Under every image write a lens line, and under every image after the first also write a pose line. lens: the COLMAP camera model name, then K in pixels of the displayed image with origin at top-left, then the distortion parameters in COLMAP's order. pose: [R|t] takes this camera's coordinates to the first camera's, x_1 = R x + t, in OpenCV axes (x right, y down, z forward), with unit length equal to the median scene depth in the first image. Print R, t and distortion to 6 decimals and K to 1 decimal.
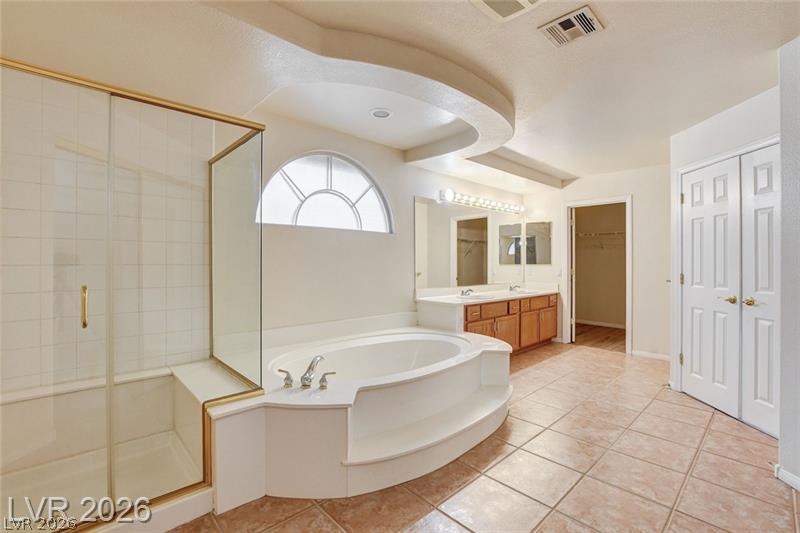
lens RADIAL K [[353.2, 0, 398.1], [0, 353.2, 262.9], [0, 0, 1]] dist [-0.014020, -0.000245]
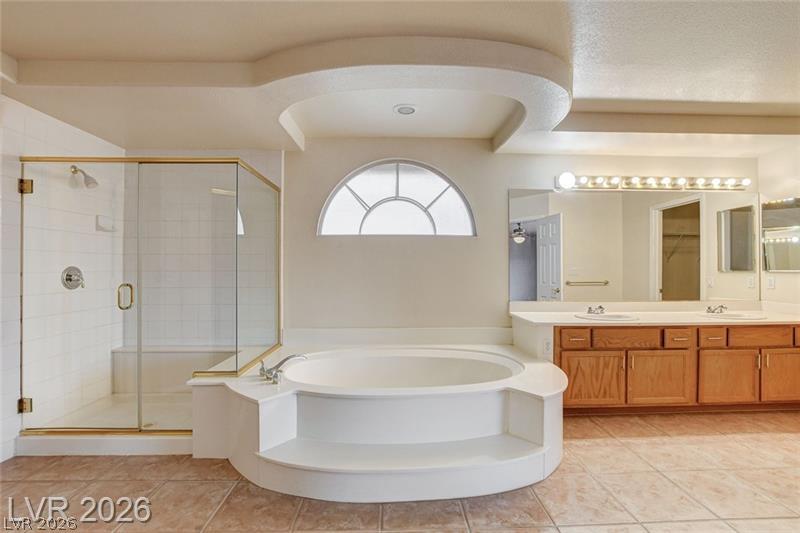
lens RADIAL K [[353.2, 0, 401.1], [0, 353.2, 268.9], [0, 0, 1]] dist [-0.014020, -0.000245]
pose [[0.762005, 0.004626, -0.647555, 0.403908], [0.000828, 0.999967, 0.008117, -0.008367], [0.647571, -0.006722, 0.761976, 0.206598]]
